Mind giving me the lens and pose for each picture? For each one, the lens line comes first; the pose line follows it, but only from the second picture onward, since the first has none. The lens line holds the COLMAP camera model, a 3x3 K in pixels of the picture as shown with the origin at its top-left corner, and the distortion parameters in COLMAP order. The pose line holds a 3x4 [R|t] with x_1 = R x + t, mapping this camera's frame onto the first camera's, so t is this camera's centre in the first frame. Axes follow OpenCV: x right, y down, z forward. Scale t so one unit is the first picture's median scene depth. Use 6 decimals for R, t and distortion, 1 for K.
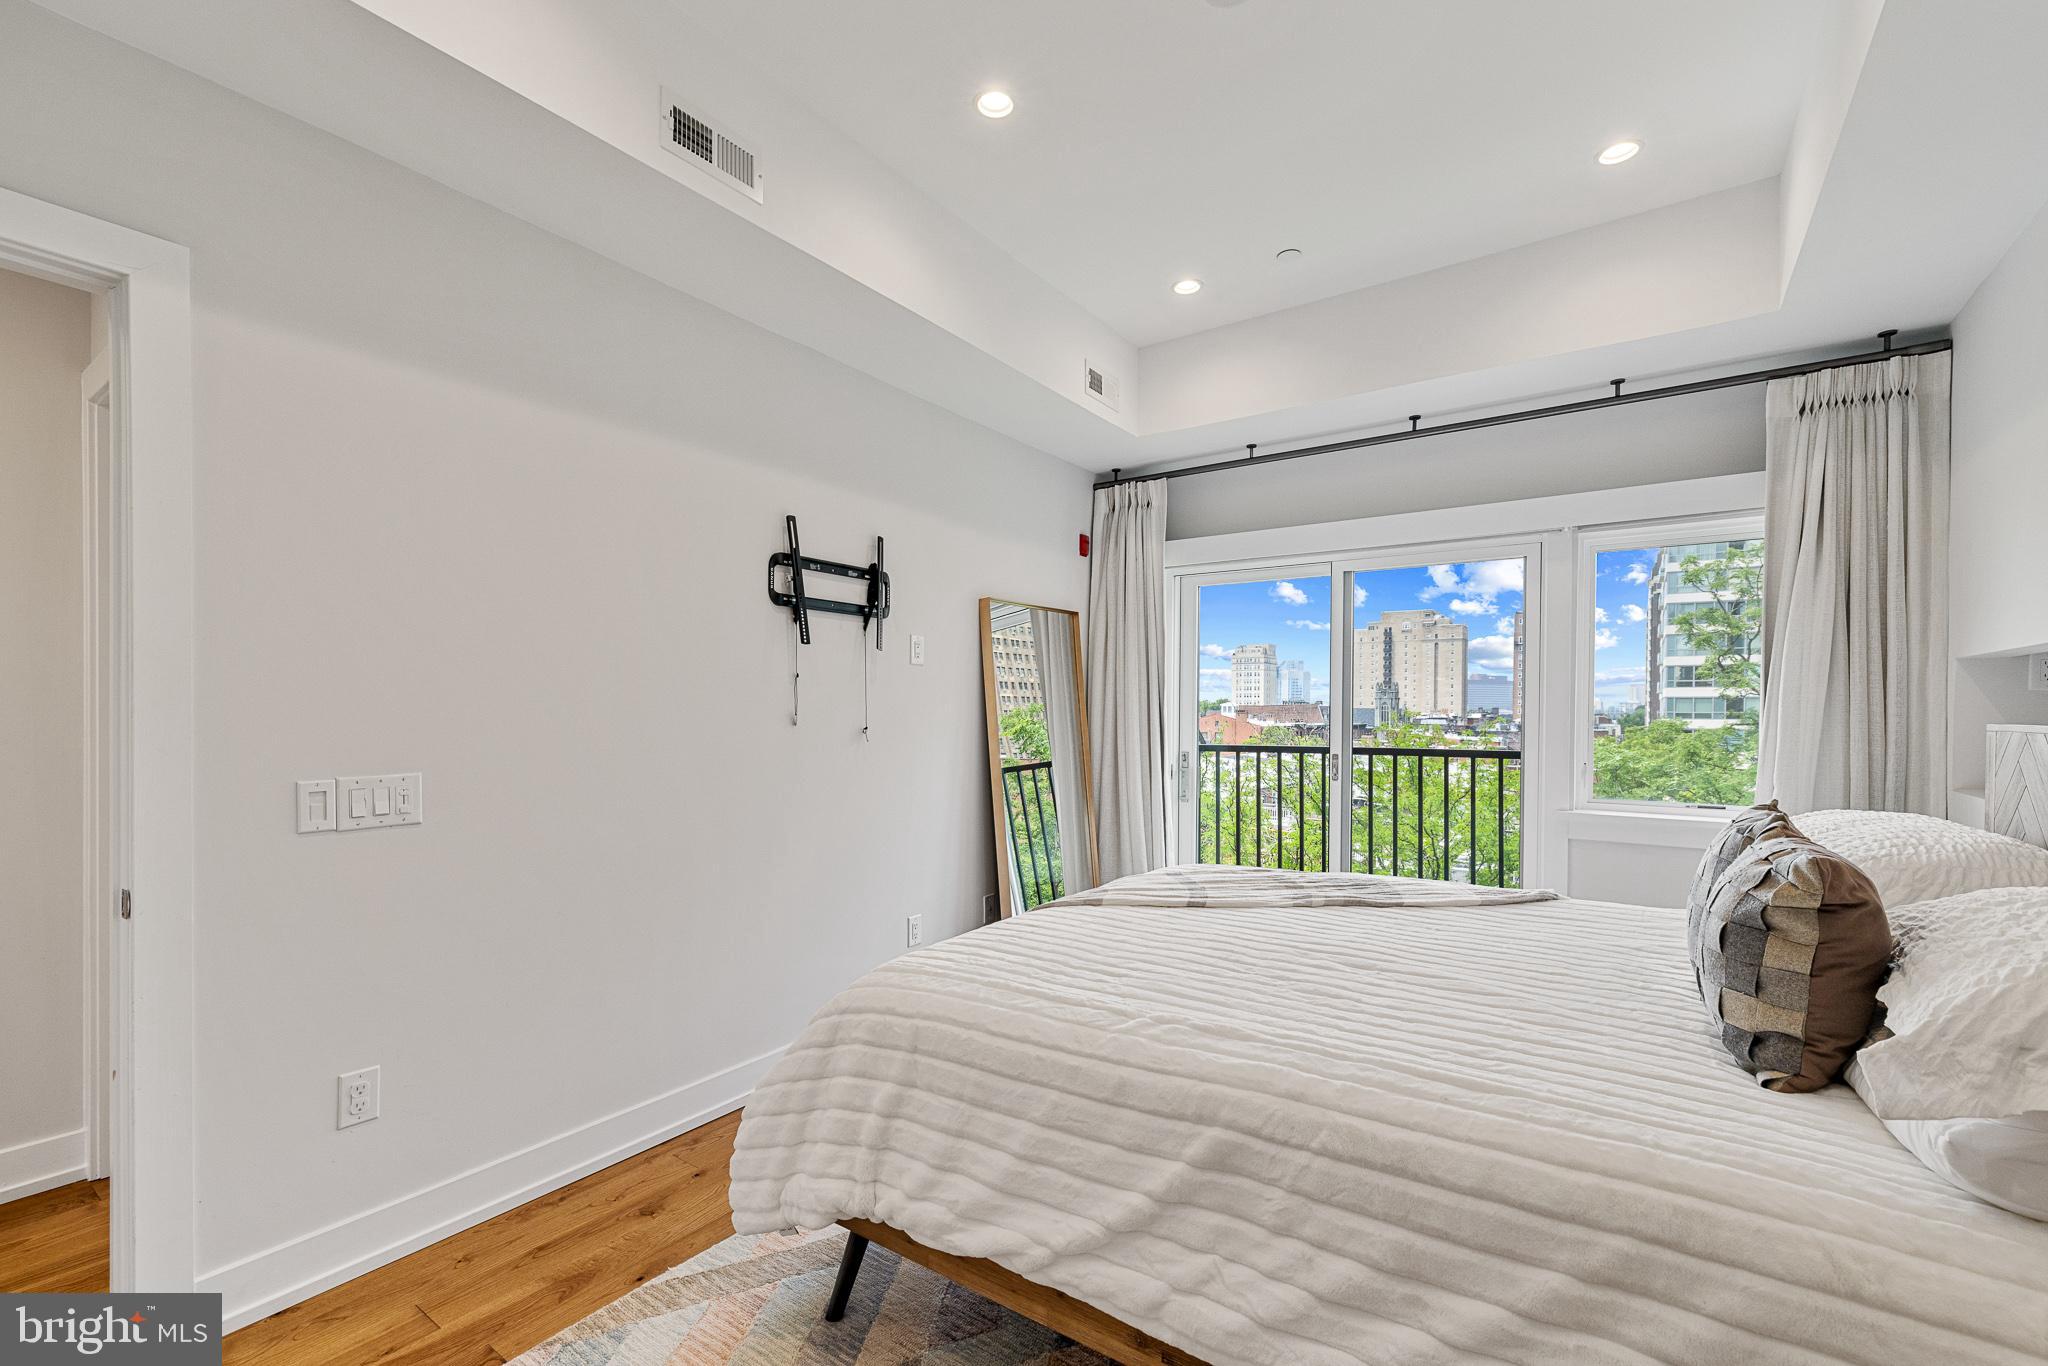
lens RADIAL K [[864.9, 0, 1033.1], [0, 864.9, 719.3], [0, 0, 1]] dist [0.002925, -0.000271]
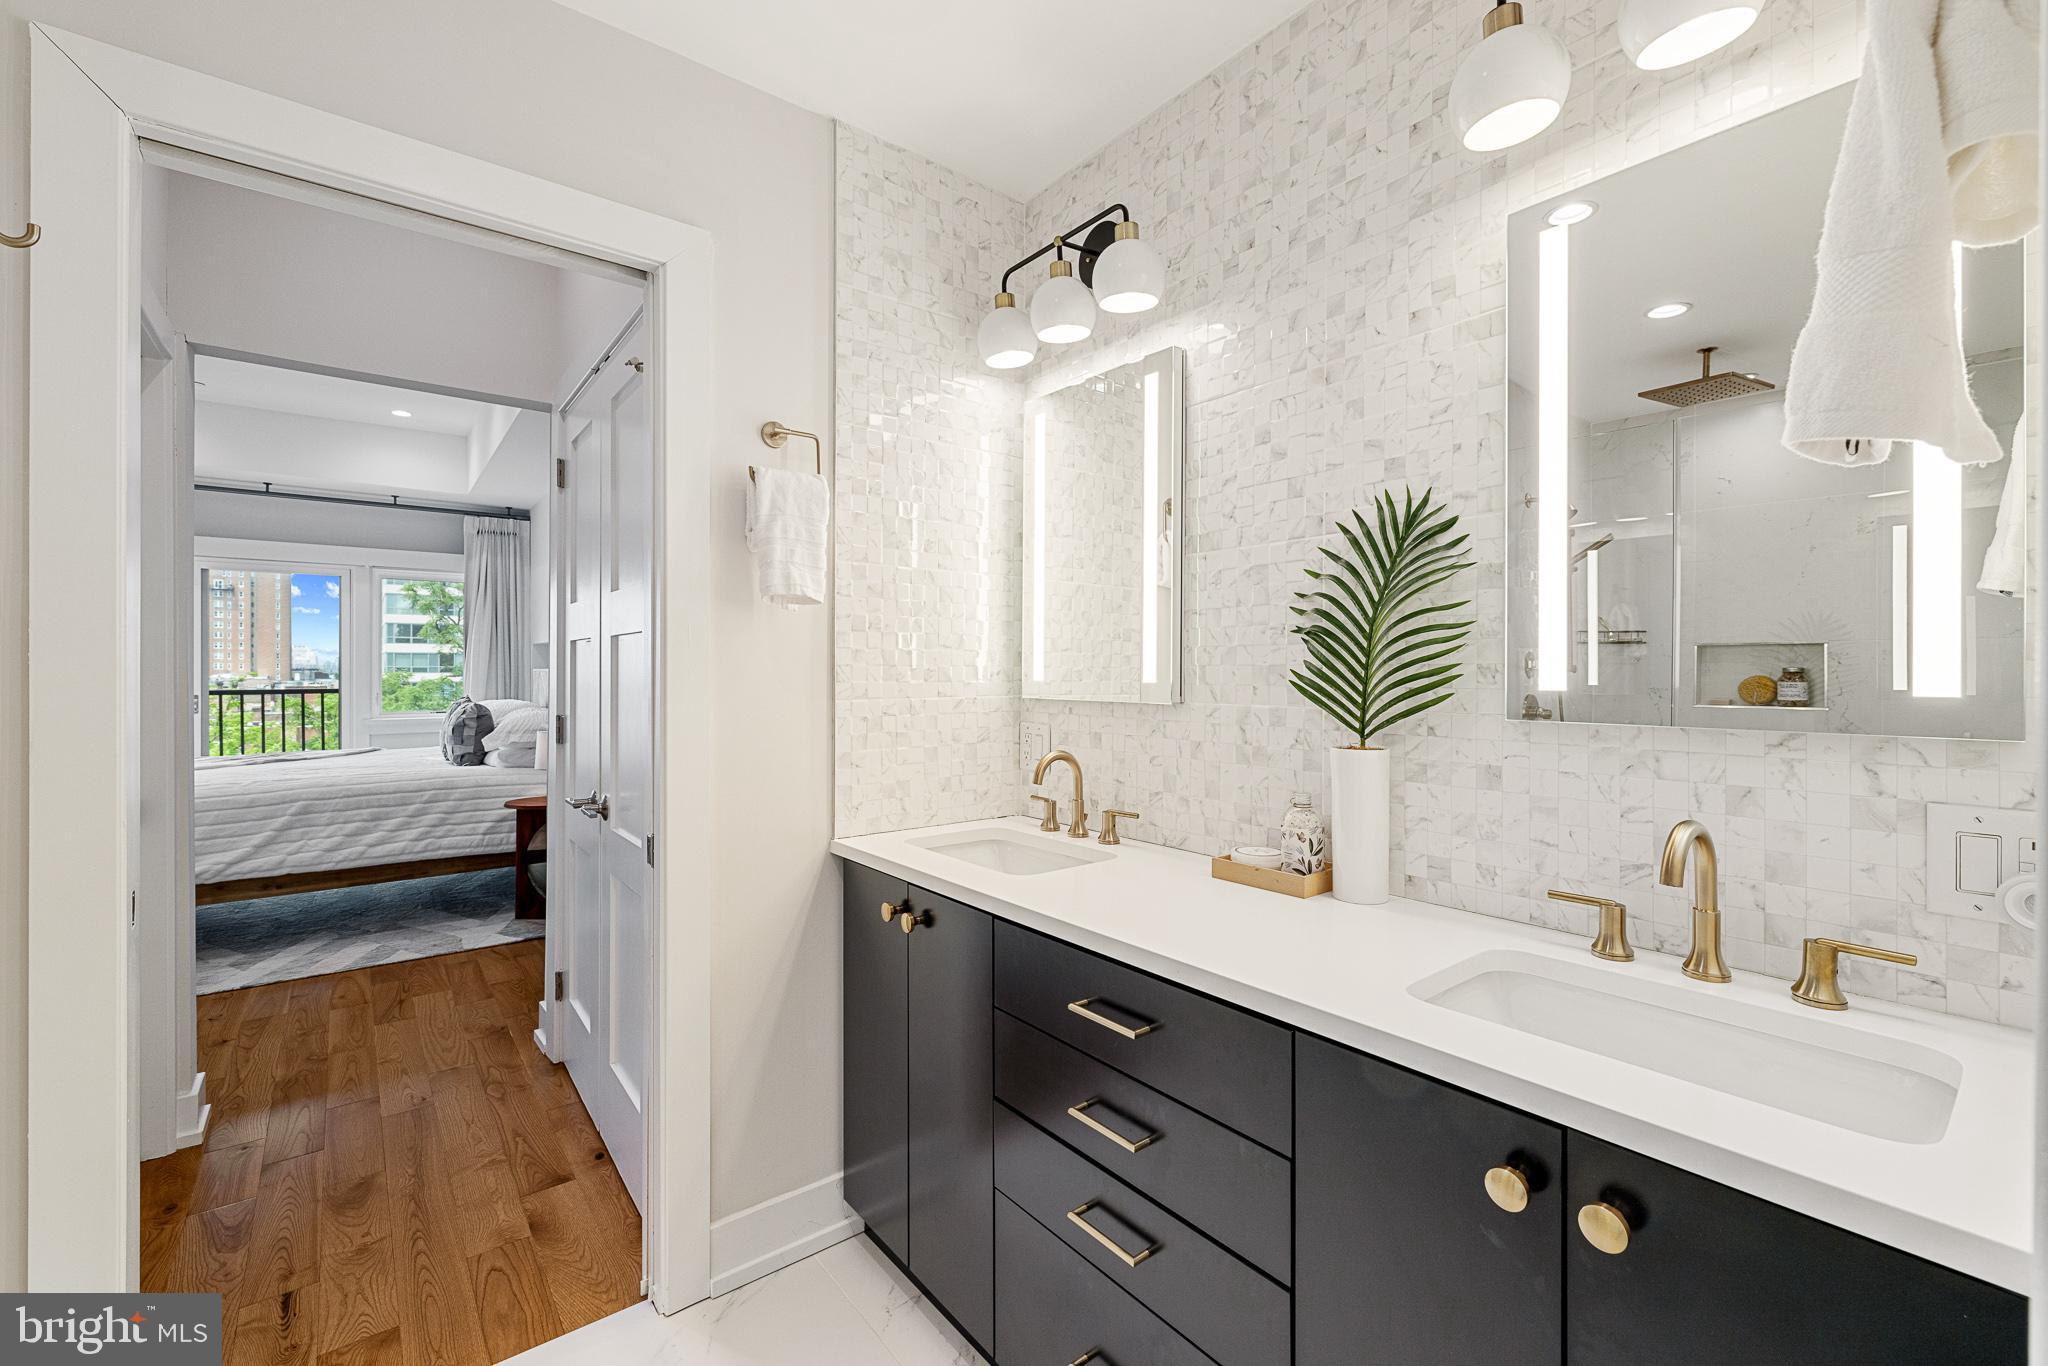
lens RADIAL K [[864.9, 0, 1022.8], [0, 864.9, 674.2], [0, 0, 1]] dist [0.002925, -0.000271]
pose [[0.298722, -0.012414, 0.954259, -1.859985], [0.012123, 0.999884, 0.009212, 0.023911], [-0.954263, 0.008817, 0.298838, -2.254225]]
